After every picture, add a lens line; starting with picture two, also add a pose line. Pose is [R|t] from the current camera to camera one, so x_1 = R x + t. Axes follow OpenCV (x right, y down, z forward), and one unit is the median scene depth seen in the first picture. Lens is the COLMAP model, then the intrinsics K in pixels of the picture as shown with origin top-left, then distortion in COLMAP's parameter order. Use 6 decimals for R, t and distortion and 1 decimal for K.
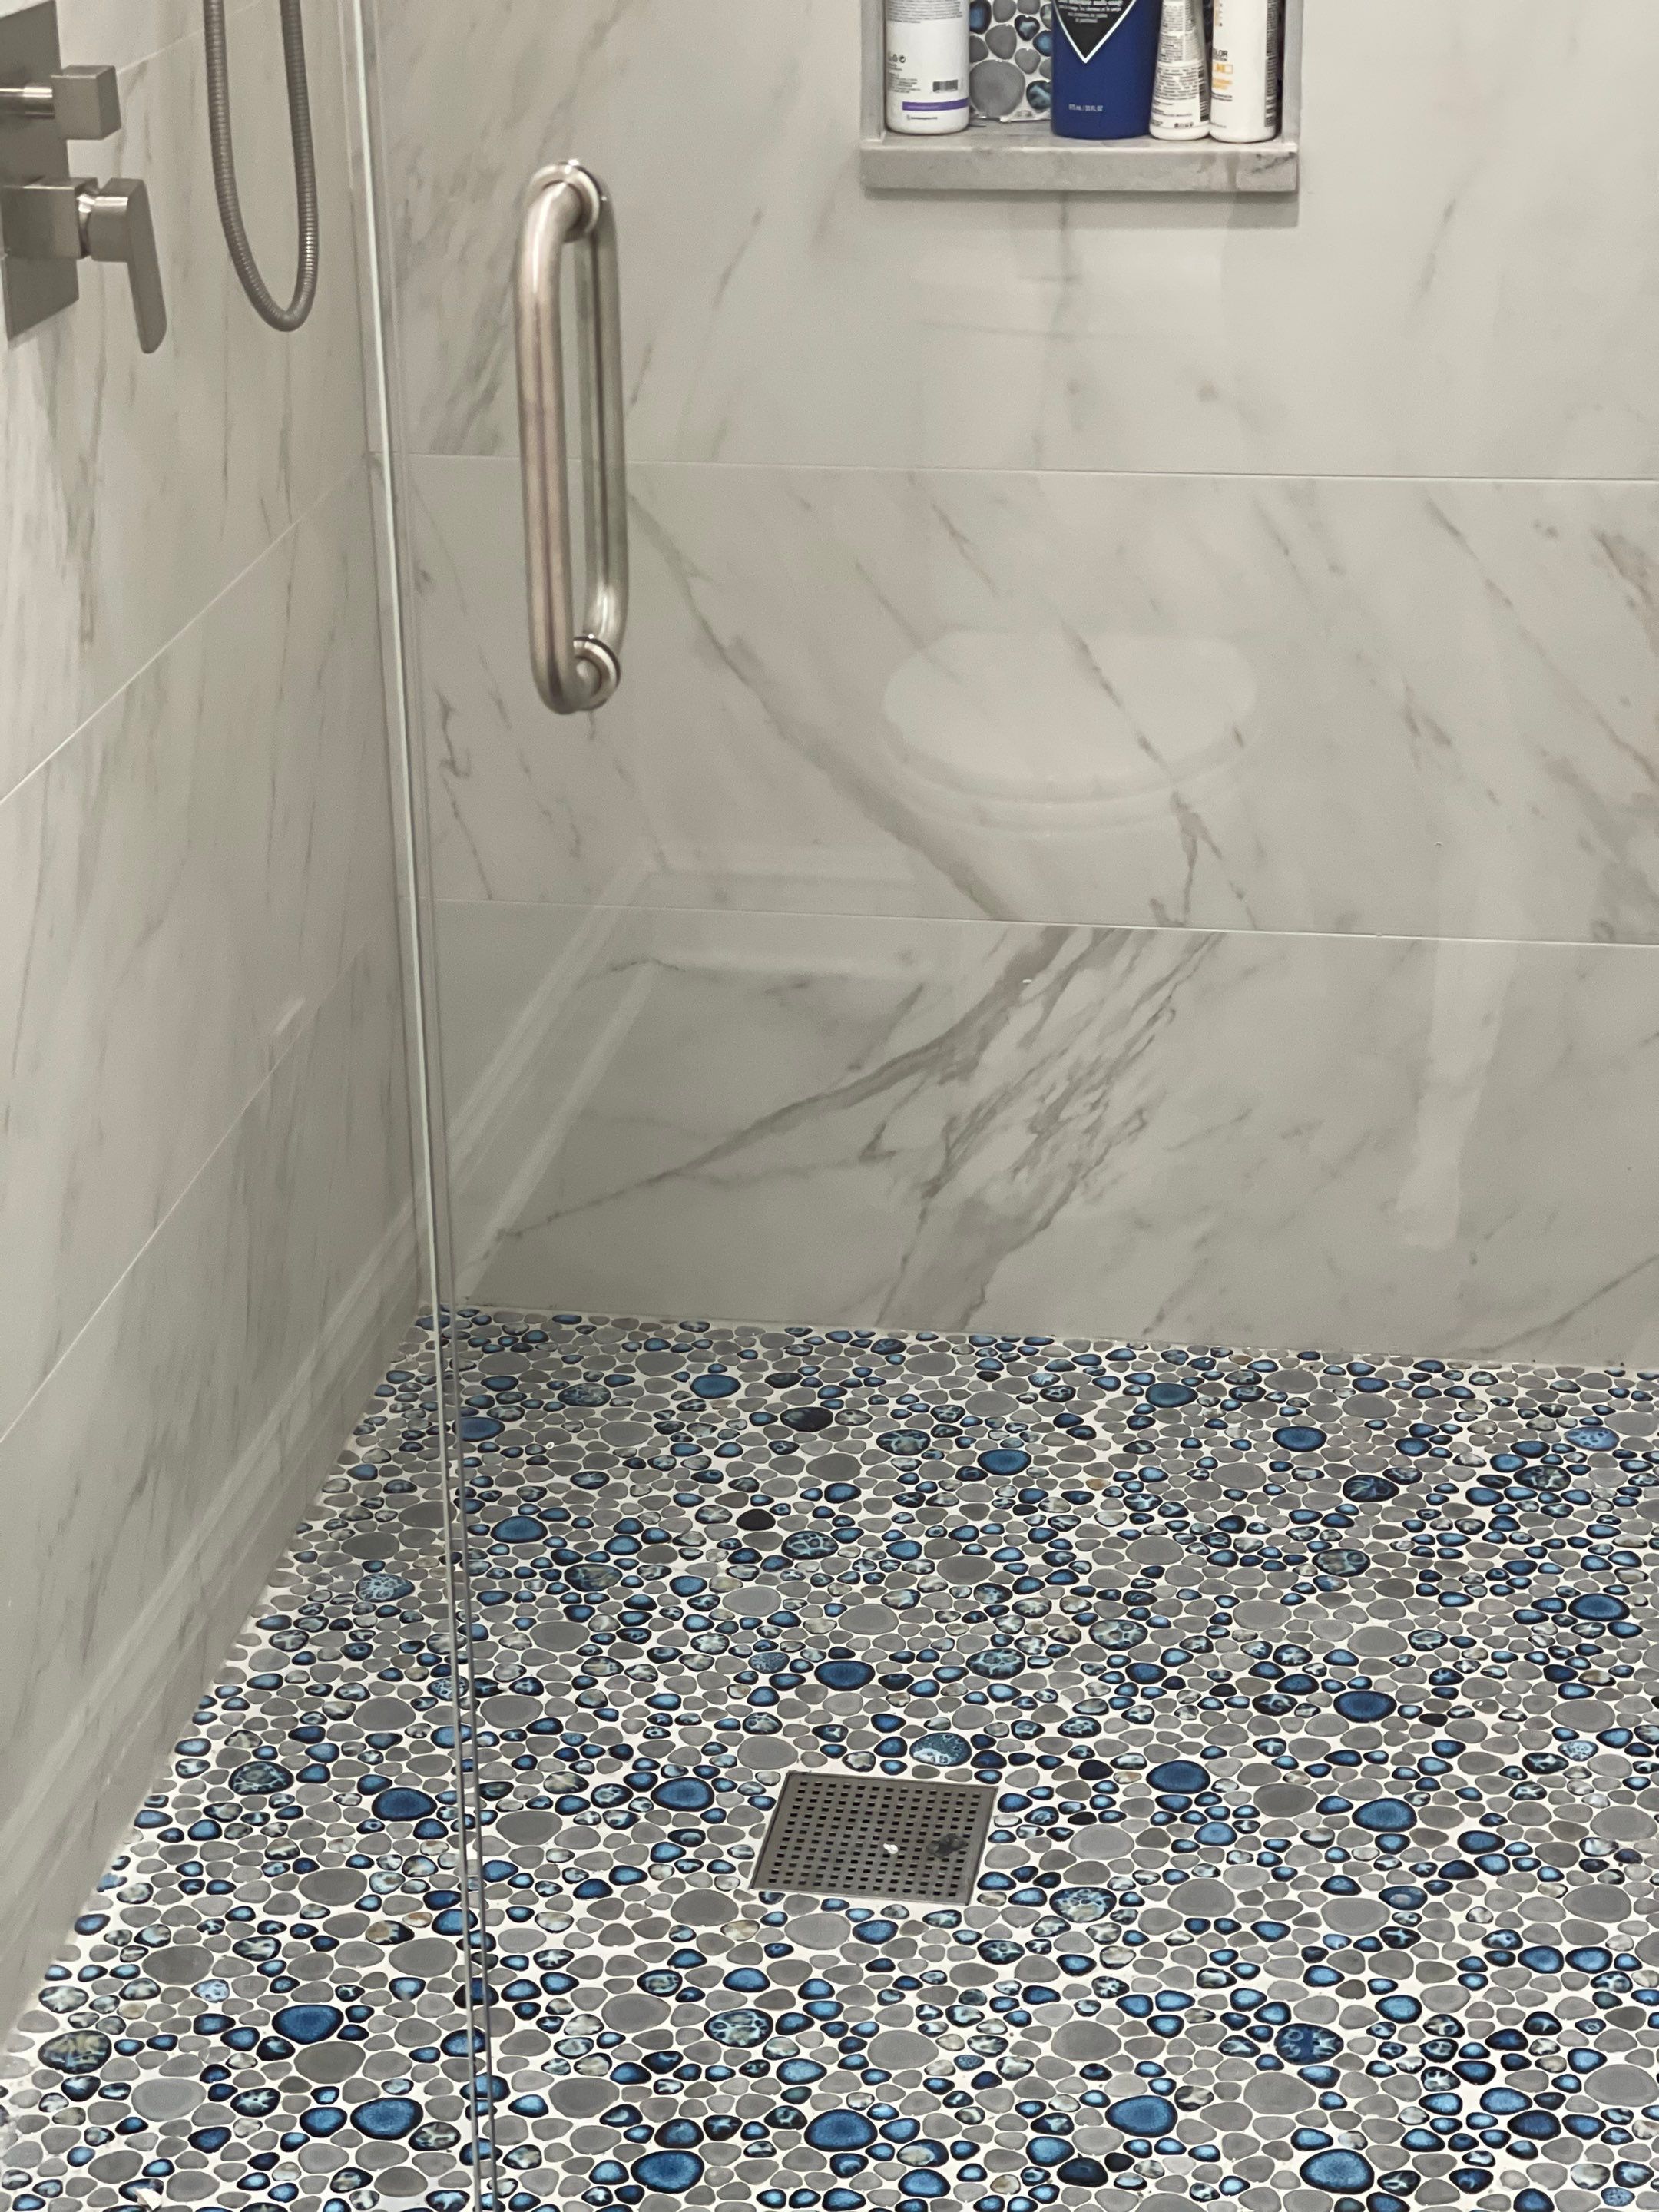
lens RADIAL K [[4136.4, 0, 893.0], [0, 4136.4, 1081.3], [0, 0, 1]] dist [0.205038, 0.000000]
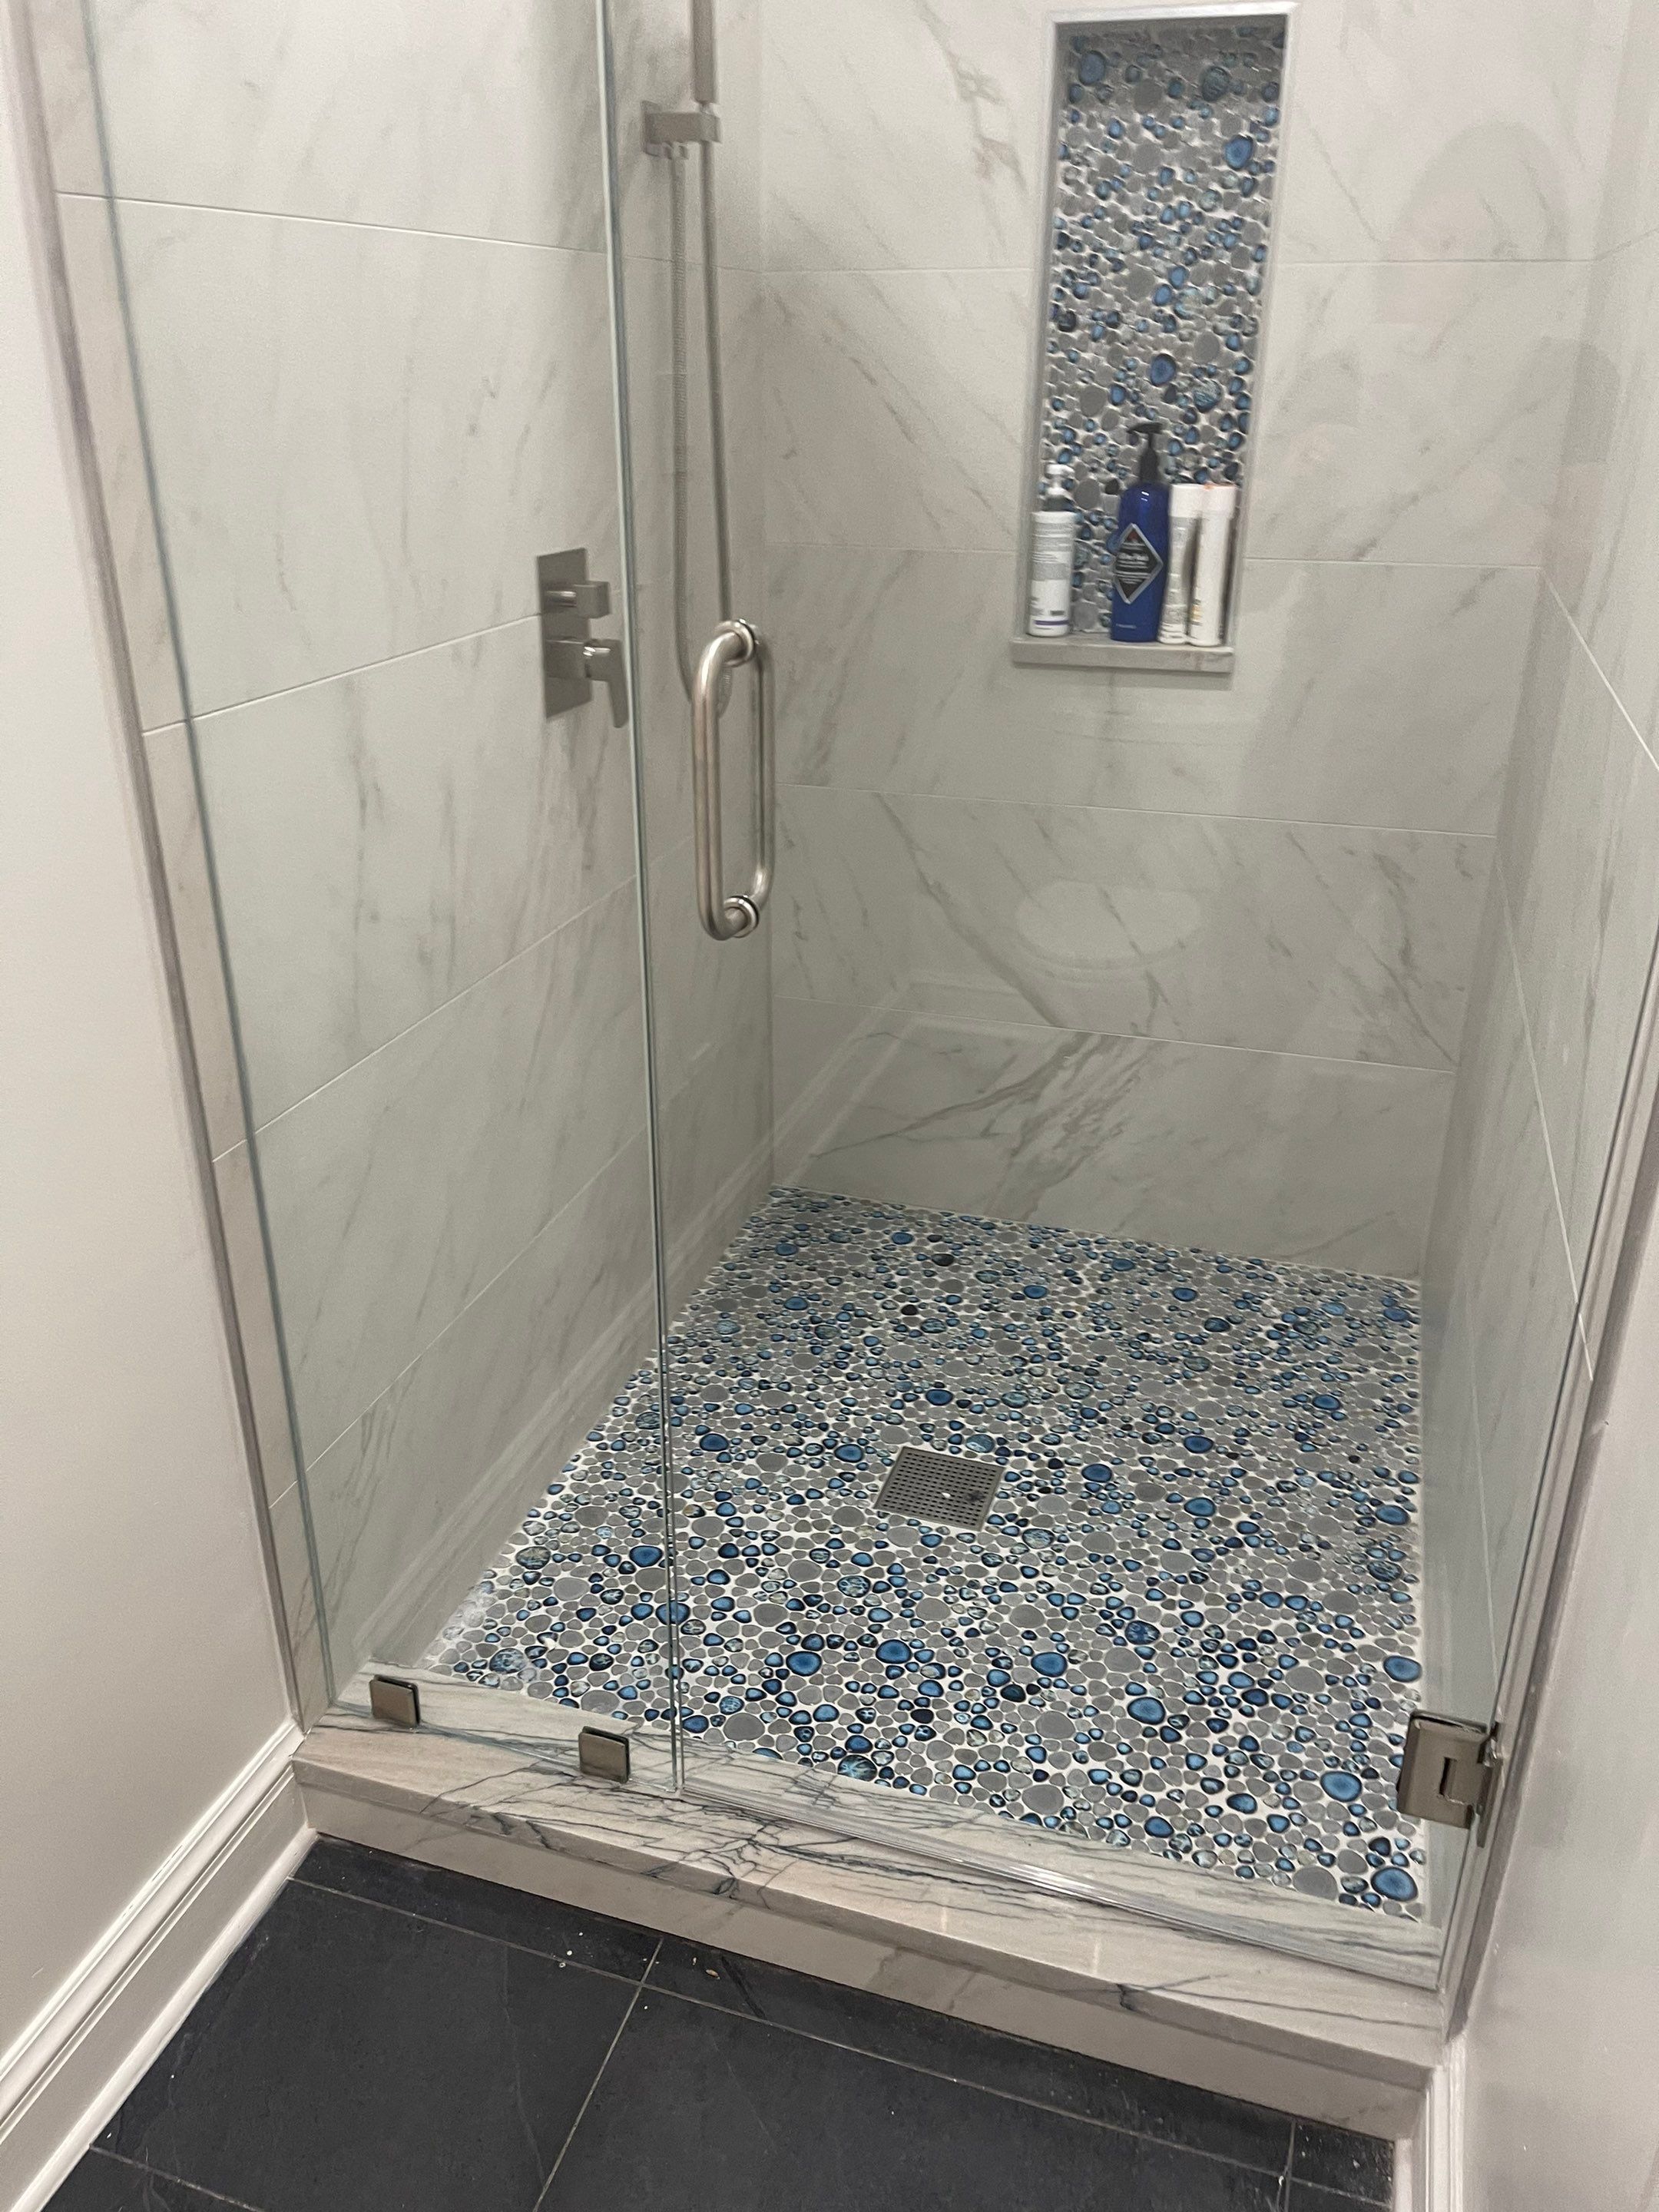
lens RADIAL K [[1676.6, 0, 816.7], [0, 1676.6, 1105.1], [0, 0, 1]] dist [0.071837, -0.084391]
pose [[0.984944, 0.081044, -0.152699, 0.042716], [-0.074899, 0.996149, 0.045579, -0.032040], [0.155805, -0.033456, 0.987221, 0.180403]]
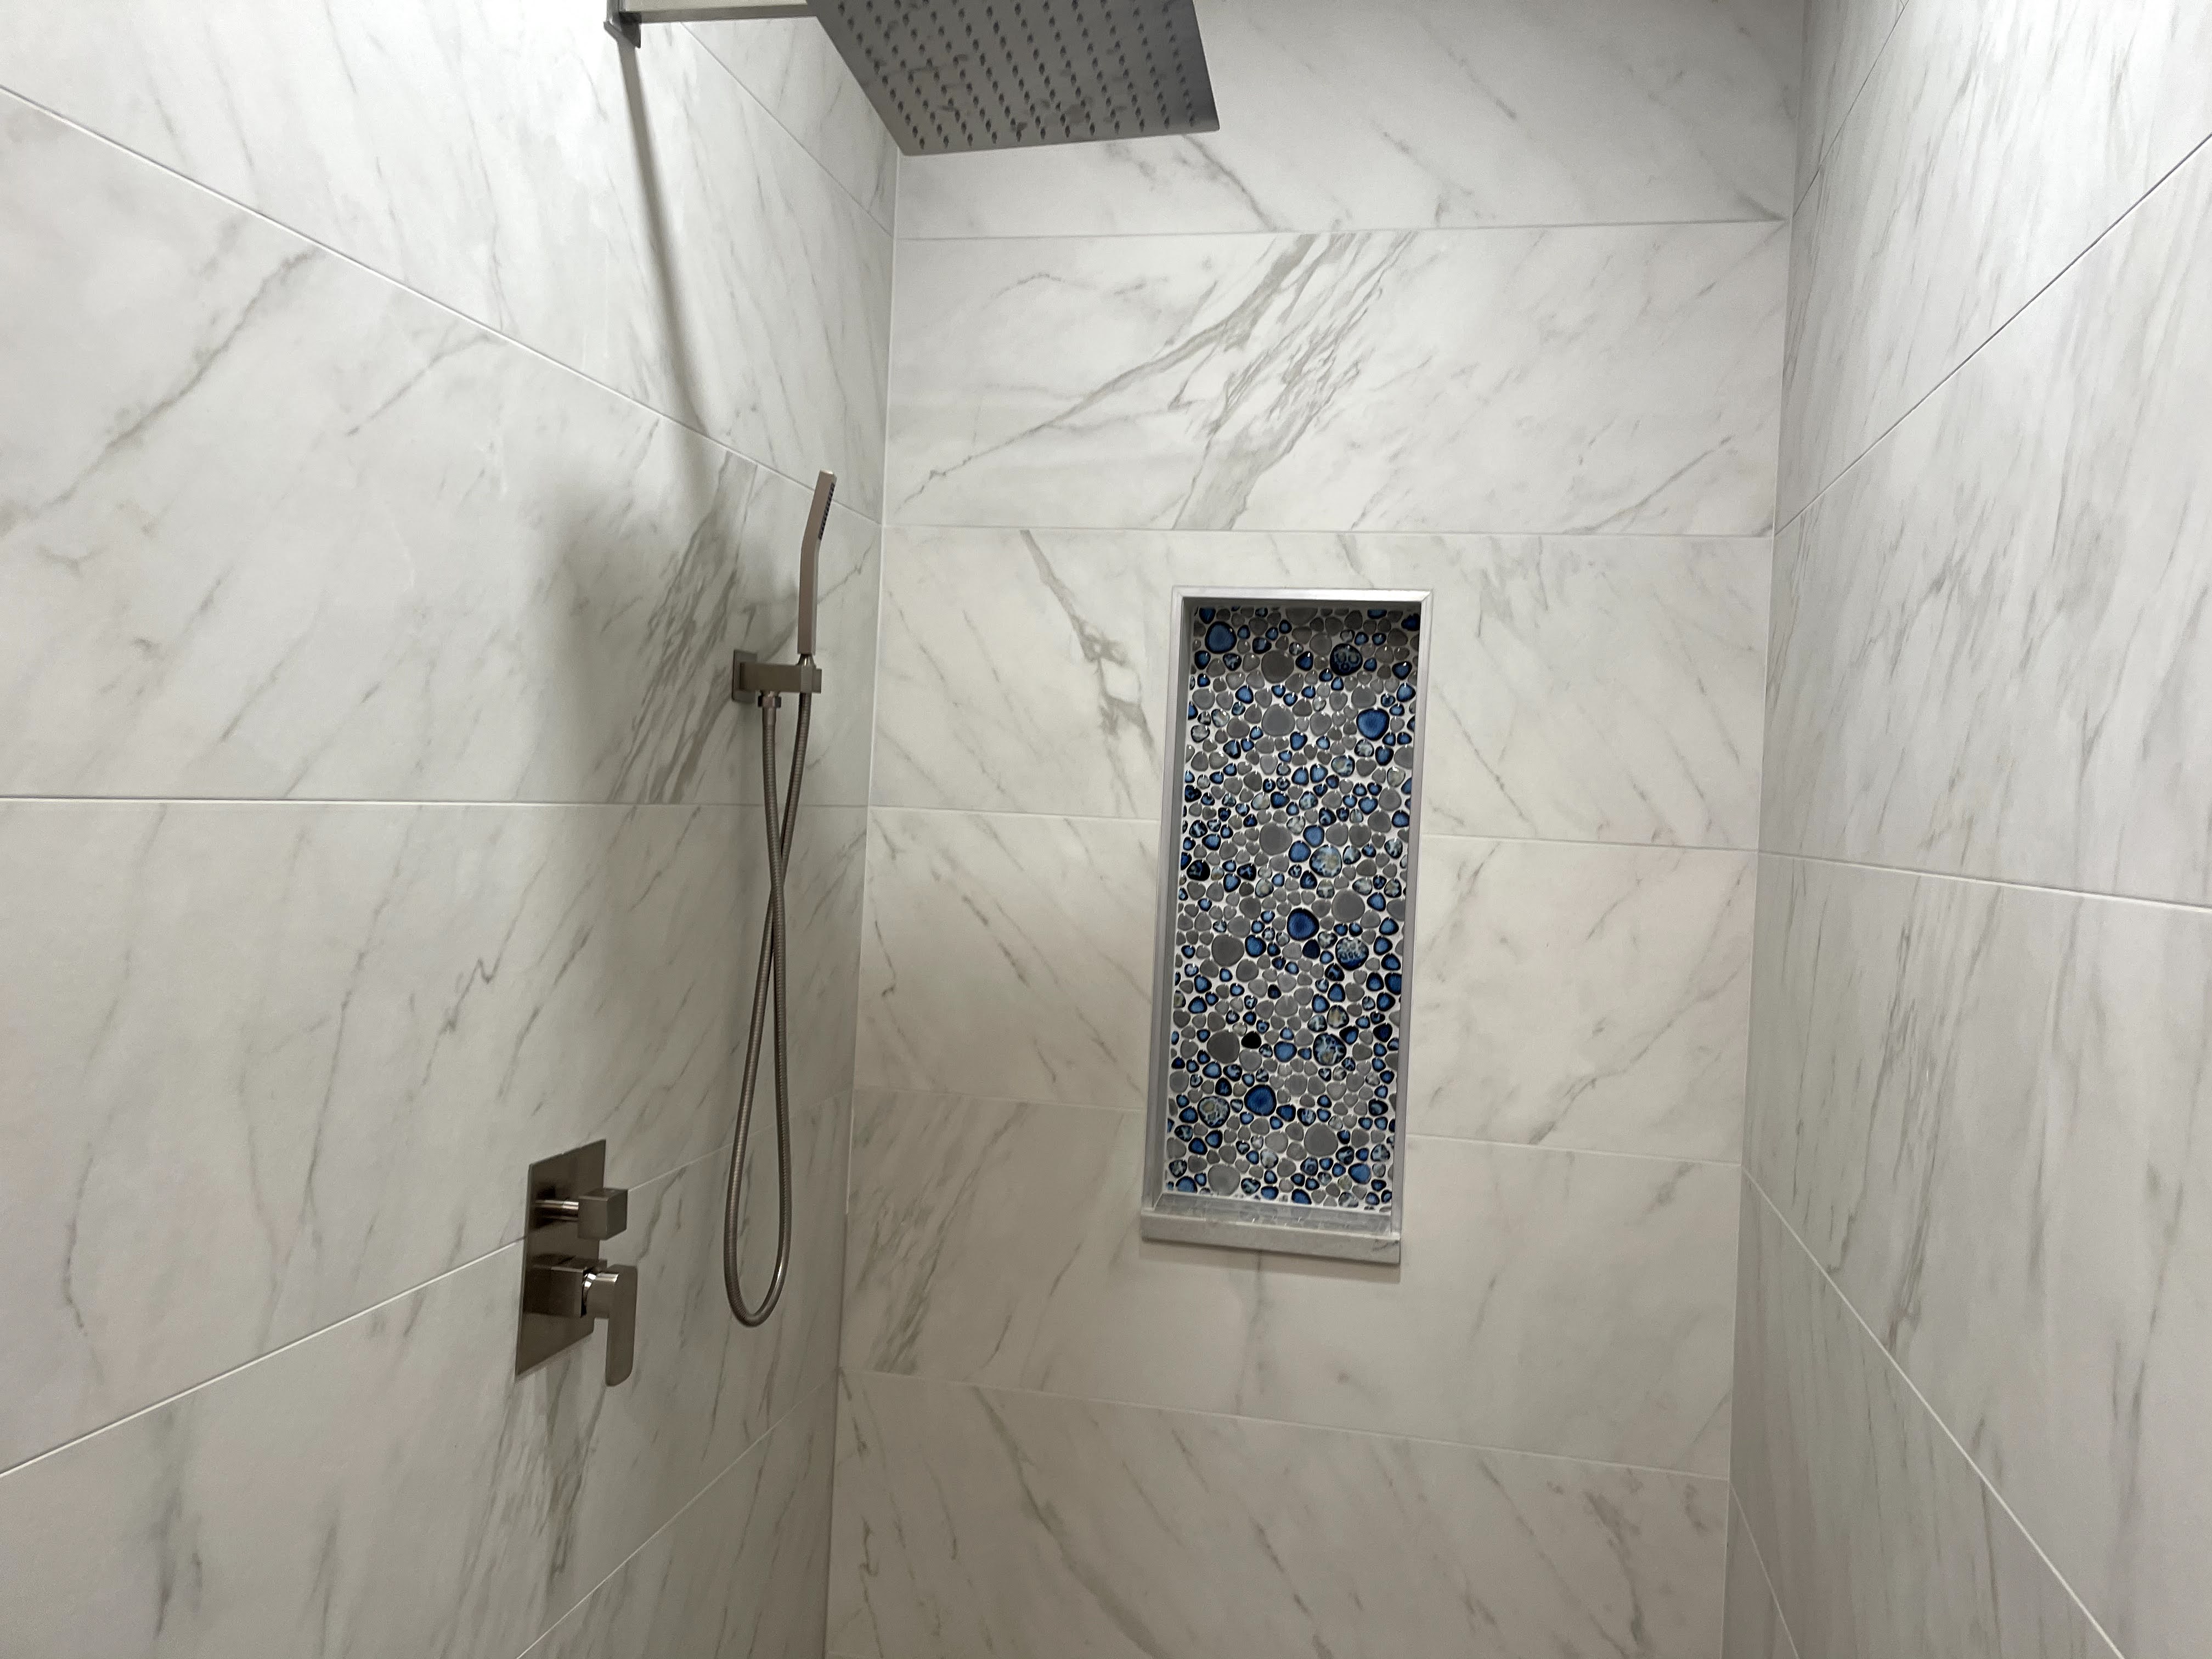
lens RADIAL K [[1673.1, 0, 1135.2], [0, 1673.1, 816.5], [0, 0, 1]] dist [0.079906, -0.102734]
pose [[0.996486, 0.059086, -0.059369, 0.021358], [-0.076635, 0.929216, -0.361503, -0.128987], [0.033807, 0.364782, 0.930479, 0.313729]]
